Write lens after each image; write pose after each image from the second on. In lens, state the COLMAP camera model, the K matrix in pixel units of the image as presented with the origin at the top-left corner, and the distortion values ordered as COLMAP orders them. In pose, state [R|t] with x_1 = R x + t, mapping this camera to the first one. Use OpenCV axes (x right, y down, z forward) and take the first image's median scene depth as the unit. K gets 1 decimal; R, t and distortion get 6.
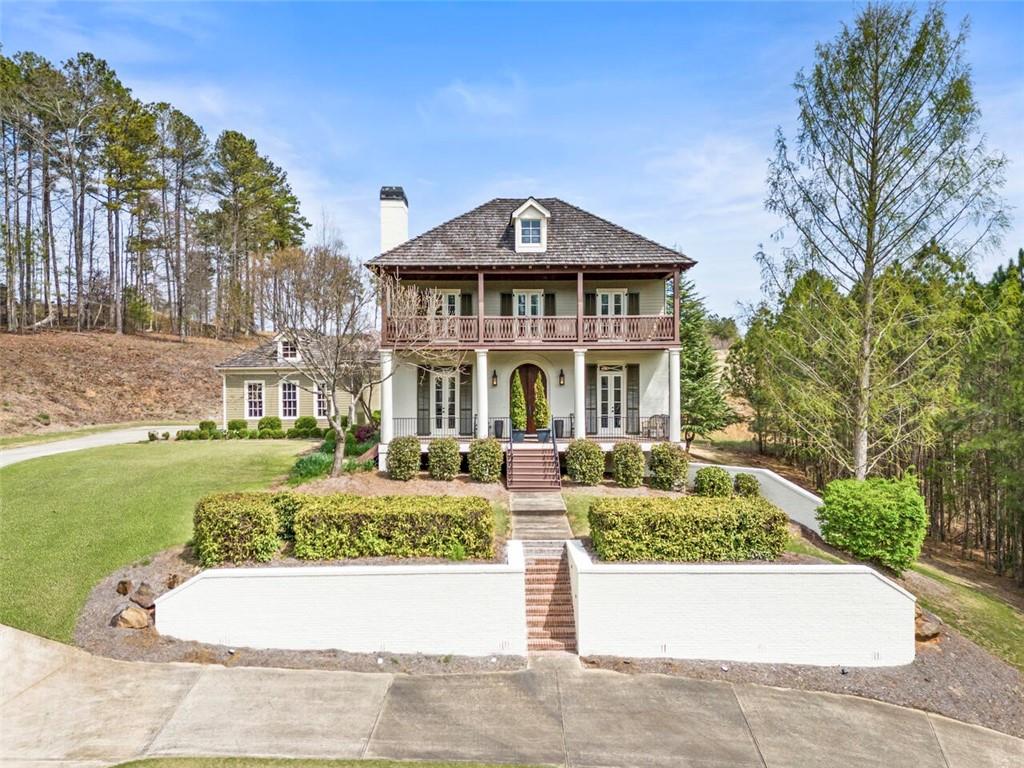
lens RADIAL K [[741.3, 0, 512.4], [0, 741.3, 380.5], [0, 0, 1]] dist [0.075514, -0.084926]
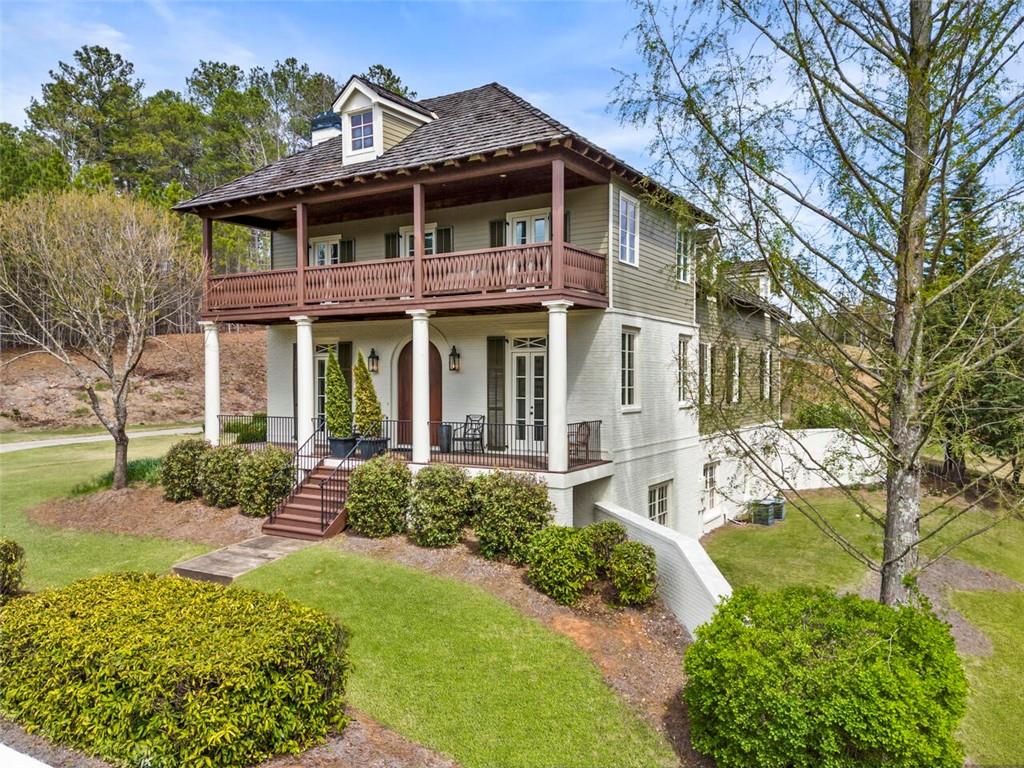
lens RADIAL K [[753.9, 0, 512.0], [0, 753.9, 384.0], [0, 0, 1]] dist [0.054018, -0.044289]
pose [[0.846616, 0.004443, -0.532186, 0.517601], [-0.006337, 0.999978, -0.001733, 0.021355], [0.532167, 0.004839, 0.846626, 0.543795]]
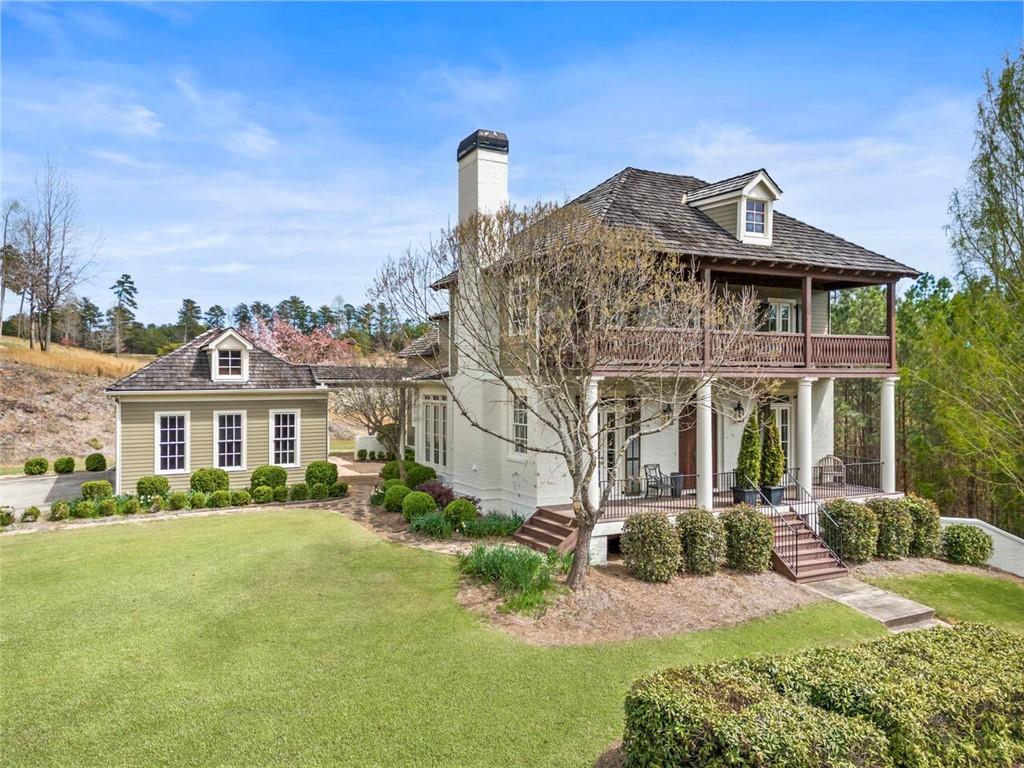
lens RADIAL K [[741.3, 0, 512.4], [0, 741.3, 380.5], [0, 0, 1]] dist [0.075514, -0.084926]
pose [[0.900047, 0.003168, 0.435782, -0.543263], [-0.003414, 0.999994, -0.000217, -0.040172], [-0.435780, -0.001292, 0.900052, 0.467021]]
